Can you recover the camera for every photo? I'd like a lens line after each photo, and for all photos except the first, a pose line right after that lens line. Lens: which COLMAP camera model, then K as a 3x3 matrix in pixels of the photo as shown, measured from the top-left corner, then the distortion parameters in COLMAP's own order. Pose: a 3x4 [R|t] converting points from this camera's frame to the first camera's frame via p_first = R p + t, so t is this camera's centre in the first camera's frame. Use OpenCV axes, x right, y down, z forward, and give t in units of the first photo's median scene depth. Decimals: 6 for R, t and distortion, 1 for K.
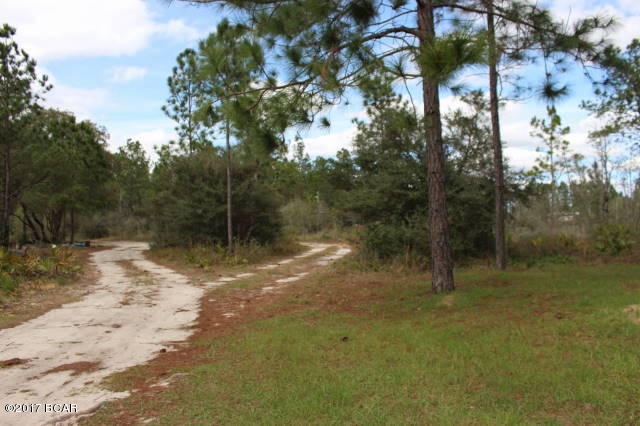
lens RADIAL K [[537.0, 0, 320.1], [0, 537.0, 214.8], [0, 0, 1]] dist [-0.136279, 0.110026]
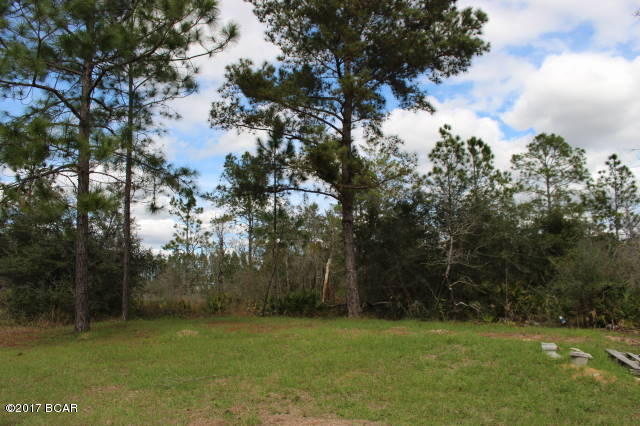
lens RADIAL K [[537.0, 0, 318.4], [0, 537.0, 215.7], [0, 0, 1]] dist [-0.136279, 0.110026]
pose [[0.799034, 0.092768, 0.594086, -0.074281], [-0.017696, 0.991227, -0.130983, -0.001236], [-0.601025, 0.094147, 0.793666, -0.314038]]
